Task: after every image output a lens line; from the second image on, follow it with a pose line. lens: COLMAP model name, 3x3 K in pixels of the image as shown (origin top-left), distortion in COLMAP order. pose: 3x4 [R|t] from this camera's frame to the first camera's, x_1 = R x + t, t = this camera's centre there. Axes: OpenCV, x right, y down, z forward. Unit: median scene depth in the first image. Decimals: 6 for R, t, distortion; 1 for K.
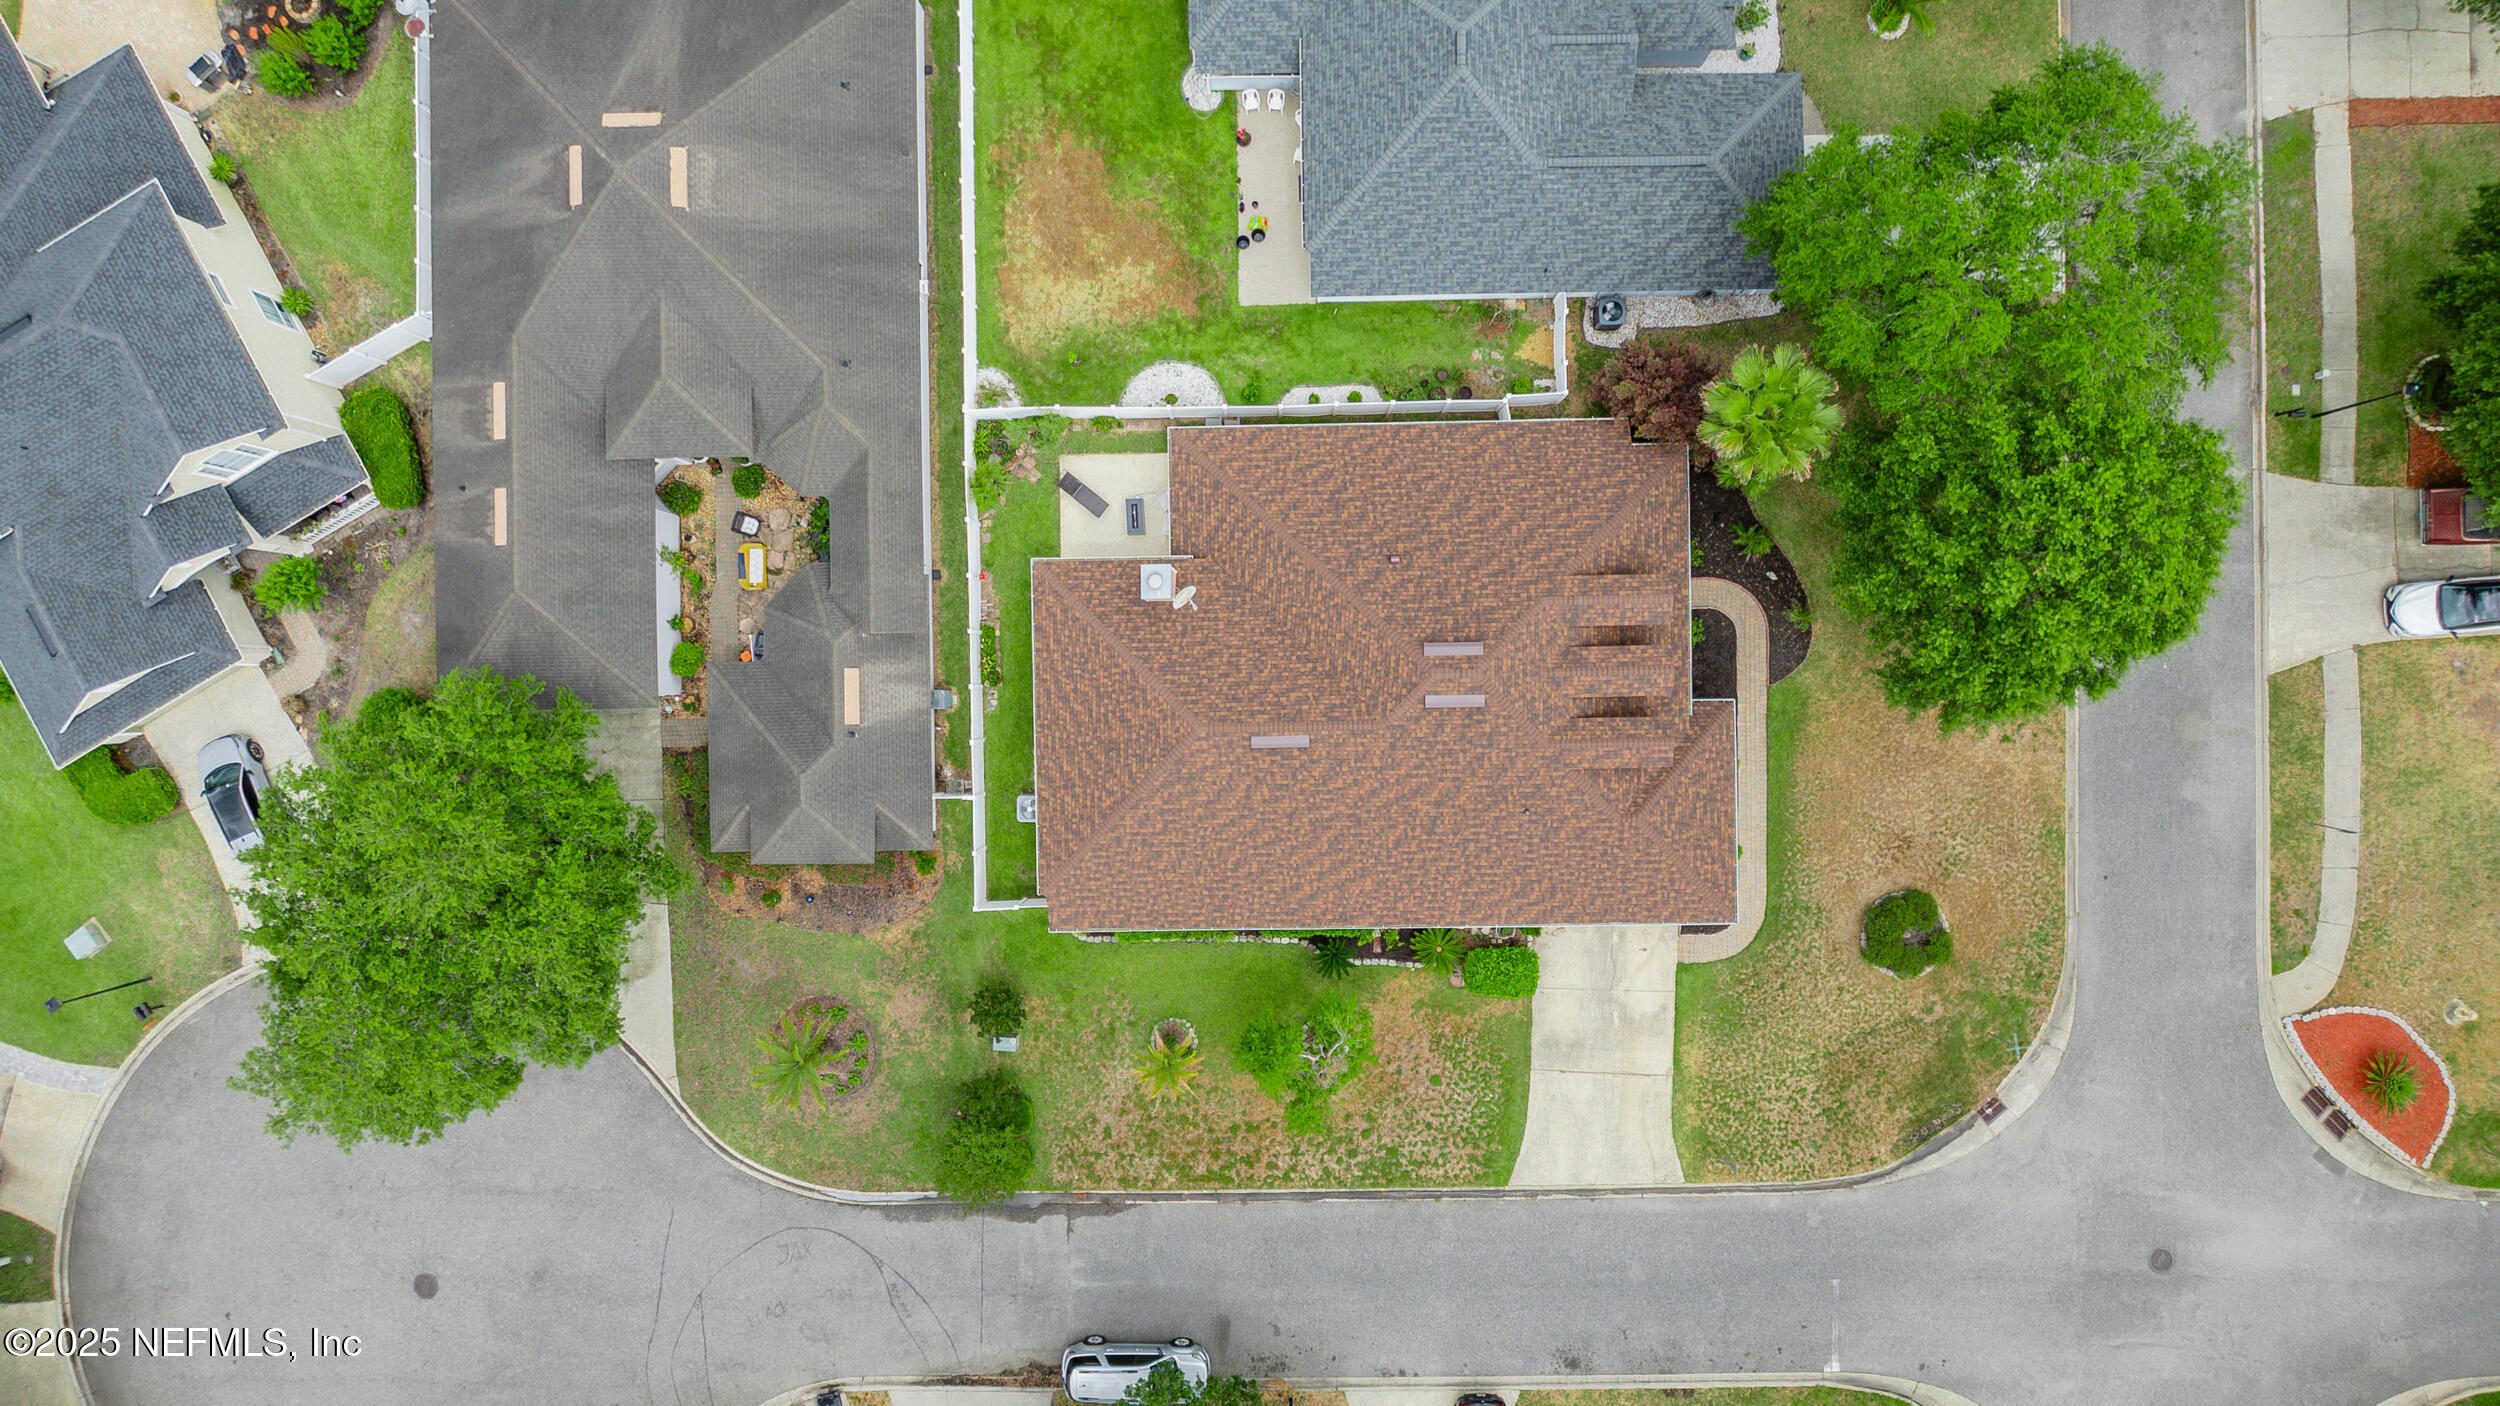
lens RADIAL K [[1496.7, 0, 1248.5], [0, 1496.7, 689.9], [0, 0, 1]] dist [-0.064025, 0.029122]
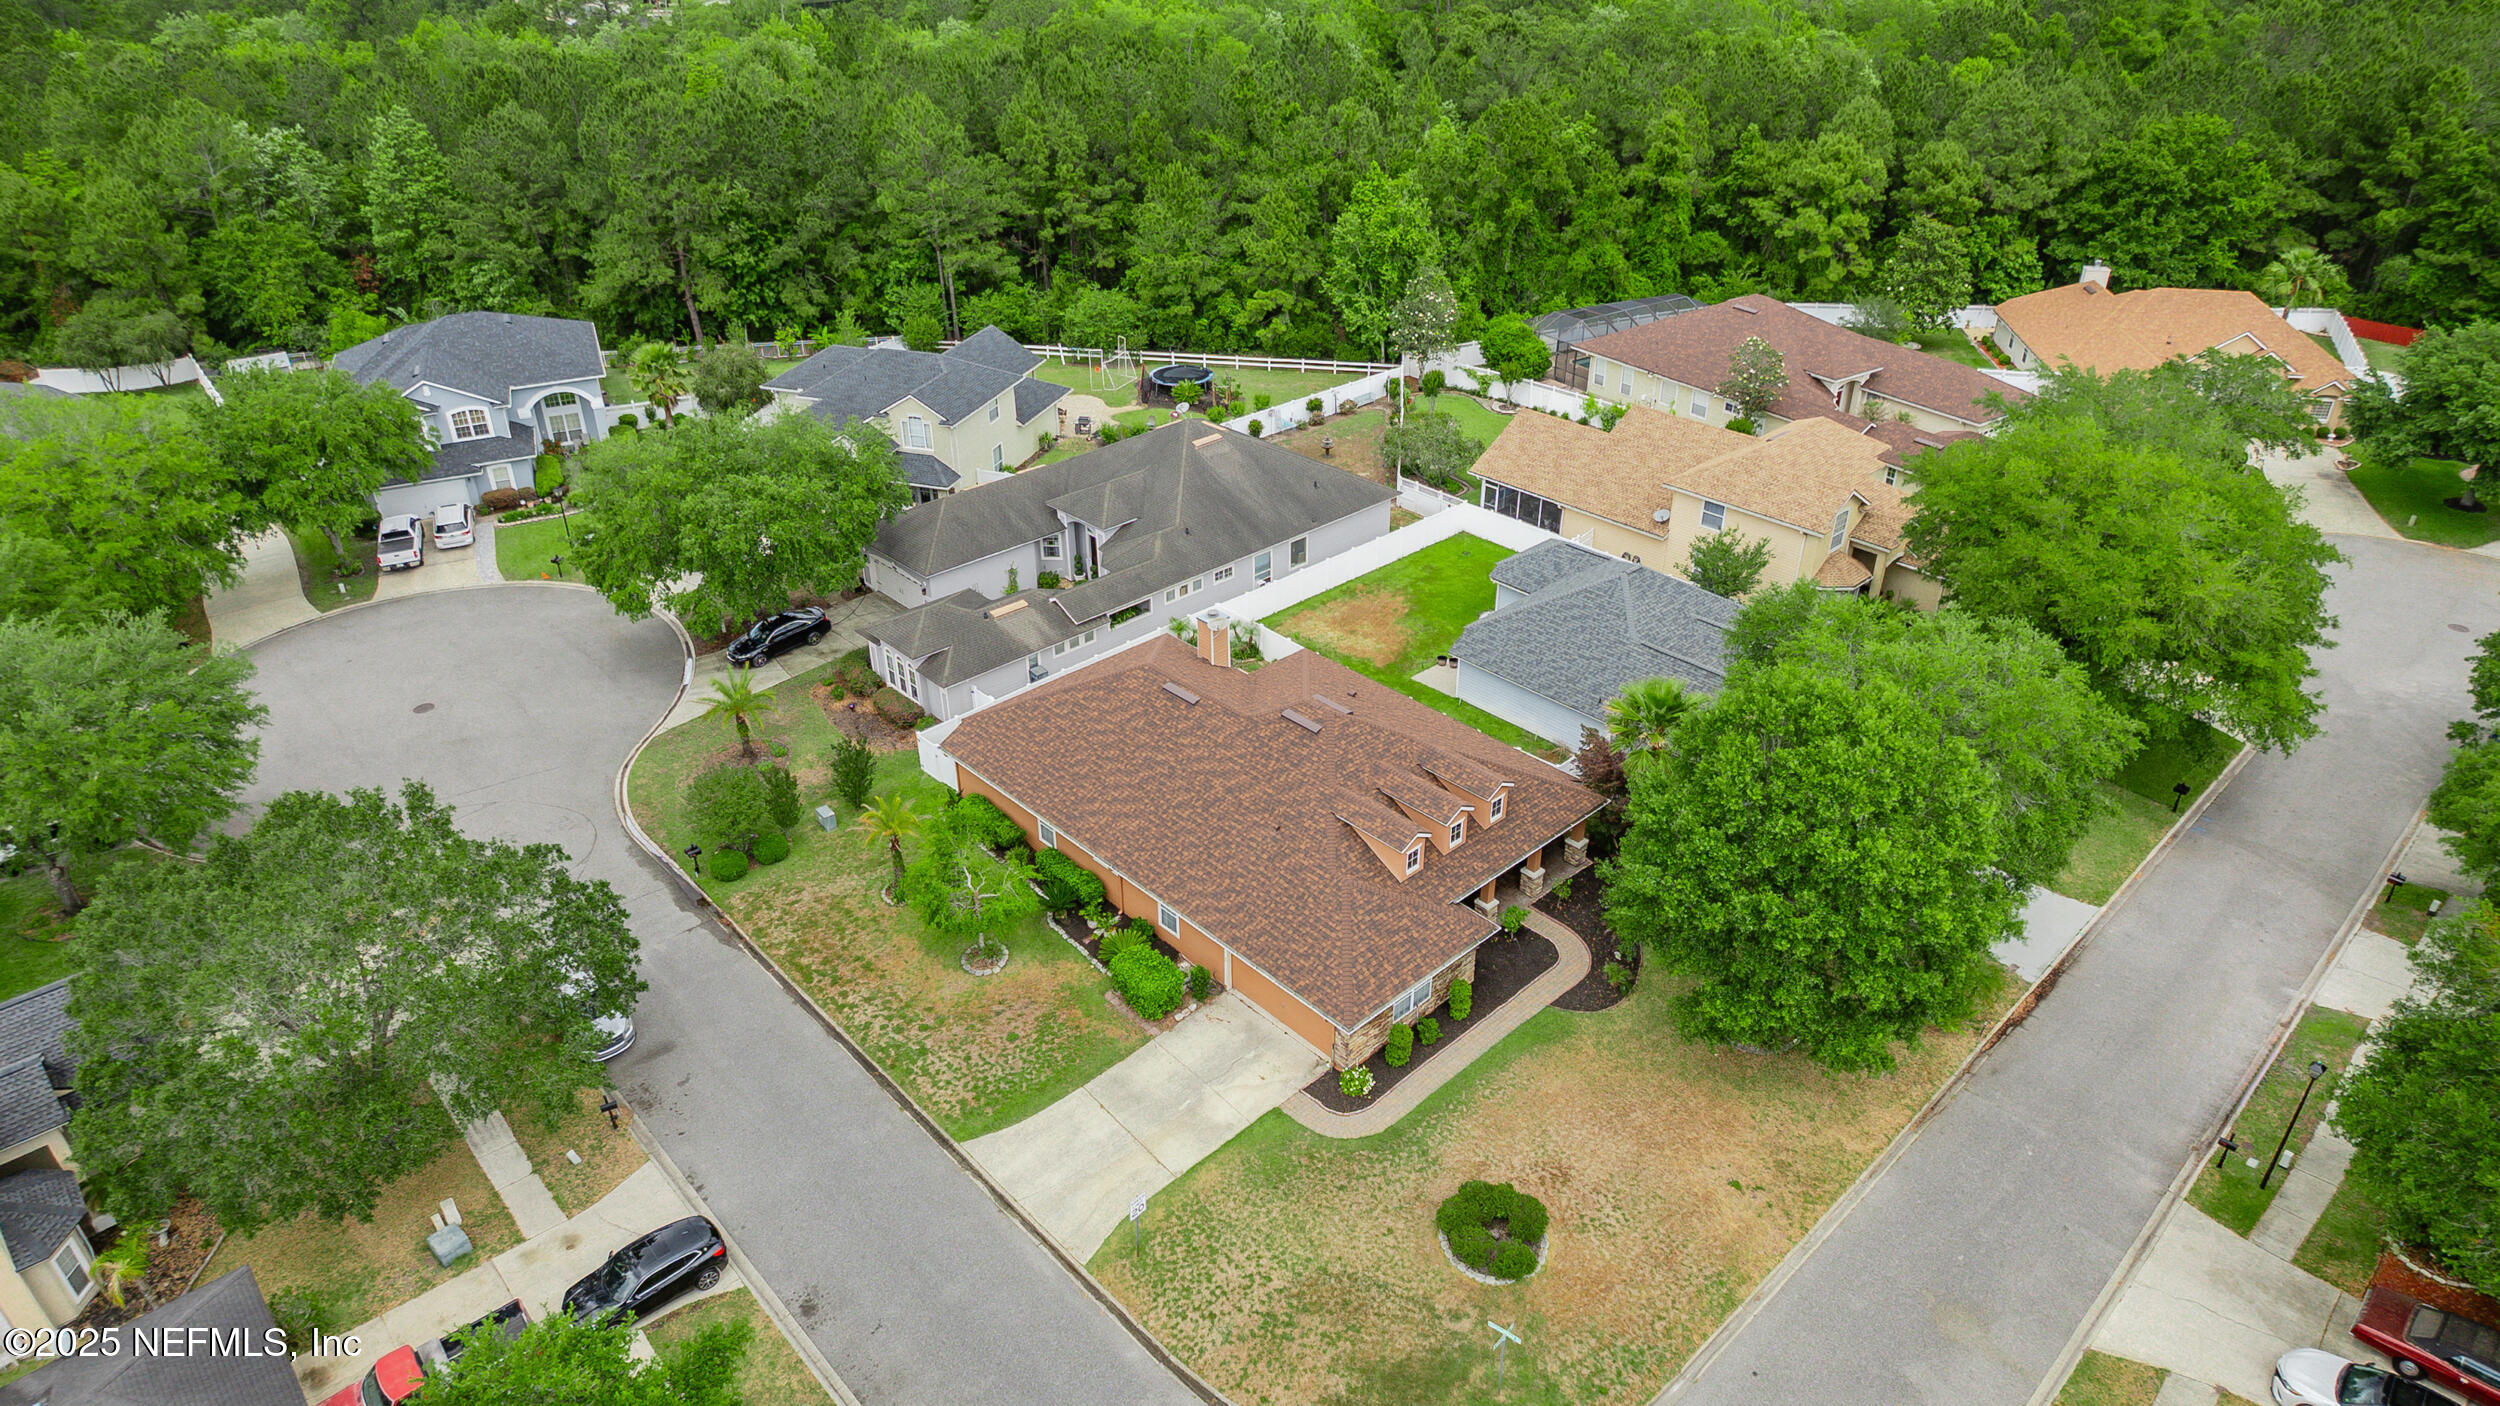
lens RADIAL K [[1496.7, 0, 1248.5], [0, 1496.7, 689.9], [0, 0, 1]] dist [-0.064025, 0.029122]
pose [[0.671458, 0.393189, -0.628130, 0.739963], [-0.740846, 0.336649, -0.581218, 0.631586], [-0.017069, 0.855611, 0.517338, 0.319875]]
